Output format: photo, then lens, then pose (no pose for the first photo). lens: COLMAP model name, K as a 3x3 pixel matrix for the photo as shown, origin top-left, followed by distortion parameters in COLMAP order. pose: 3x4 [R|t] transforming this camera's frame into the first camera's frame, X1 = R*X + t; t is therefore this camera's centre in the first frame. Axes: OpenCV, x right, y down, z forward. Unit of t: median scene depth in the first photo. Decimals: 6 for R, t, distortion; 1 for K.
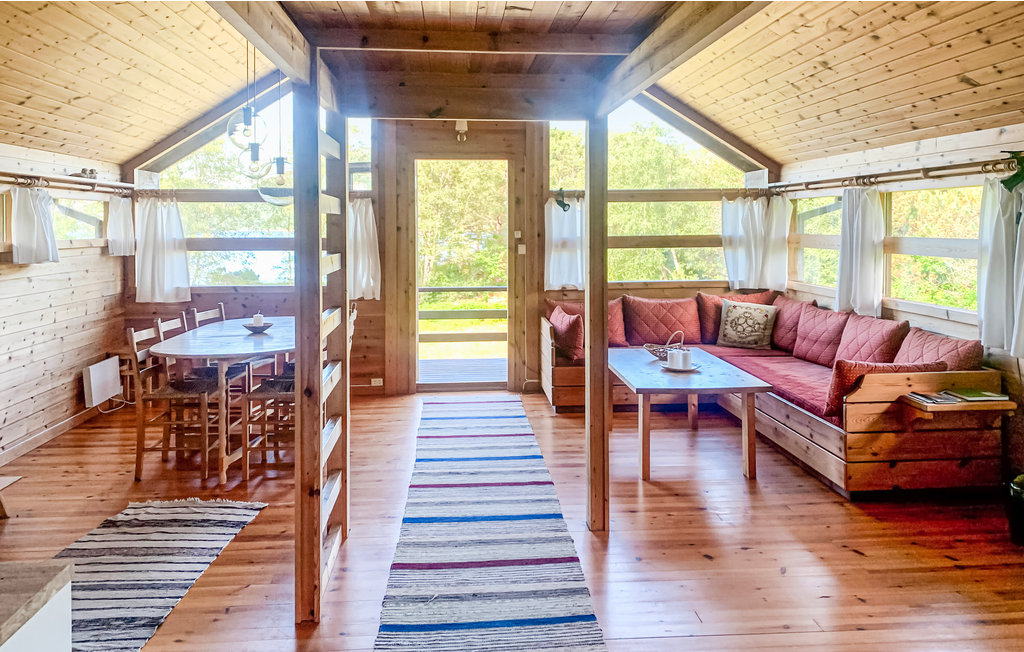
lens RADIAL K [[827.1, 0, 511.8], [0, 827.1, 259.3], [0, 0, 1]] dist [0.068293, -0.002402]
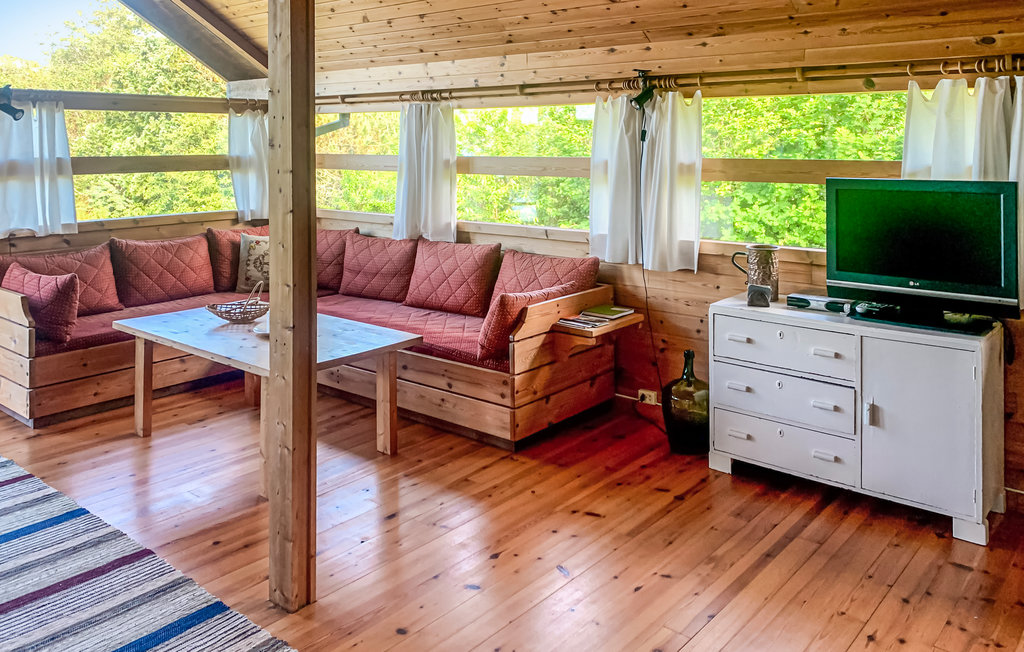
lens RADIAL K [[830.4, 0, 511.7], [0, 830.4, 171.8], [0, 0, 1]] dist [0.062839, -0.001196]
pose [[0.705153, -0.018146, 0.708823, -0.147764], [0.027689, 0.999615, -0.001956, -0.004358], [-0.708514, 0.021006, 0.705384, 0.250210]]
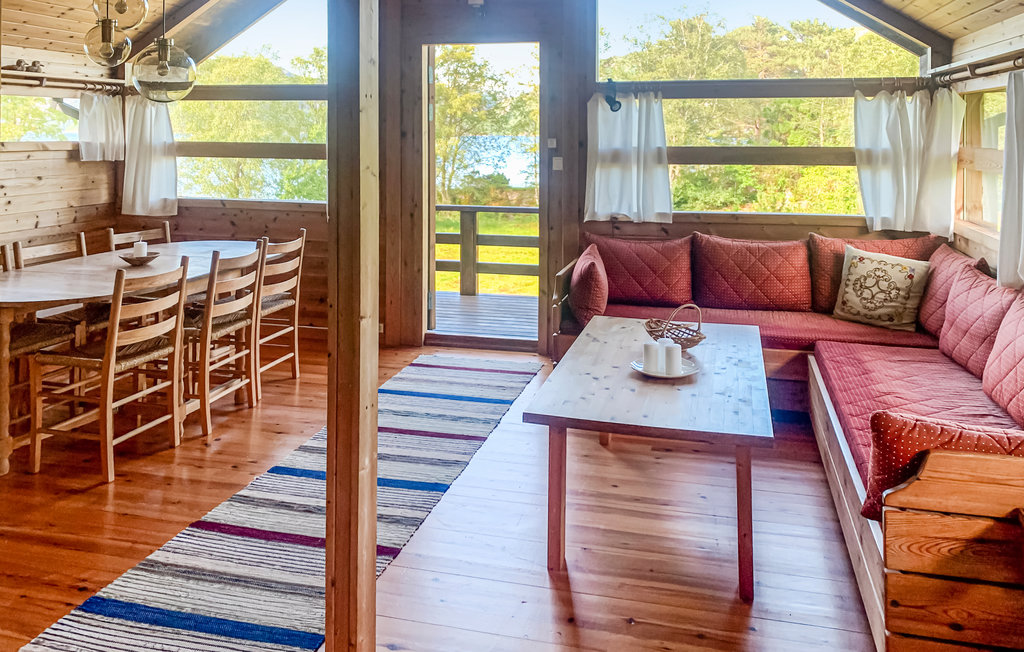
lens RADIAL K [[828.8, 0, 513.8], [0, 828.8, 140.5], [0, 0, 1]] dist [-0.002674, 0.042589]
pose [[0.946765, 0.012777, -0.321673, 0.230767], [-0.021824, 0.999461, -0.024536, -0.014408], [0.321186, 0.030250, 0.946533, 0.313353]]
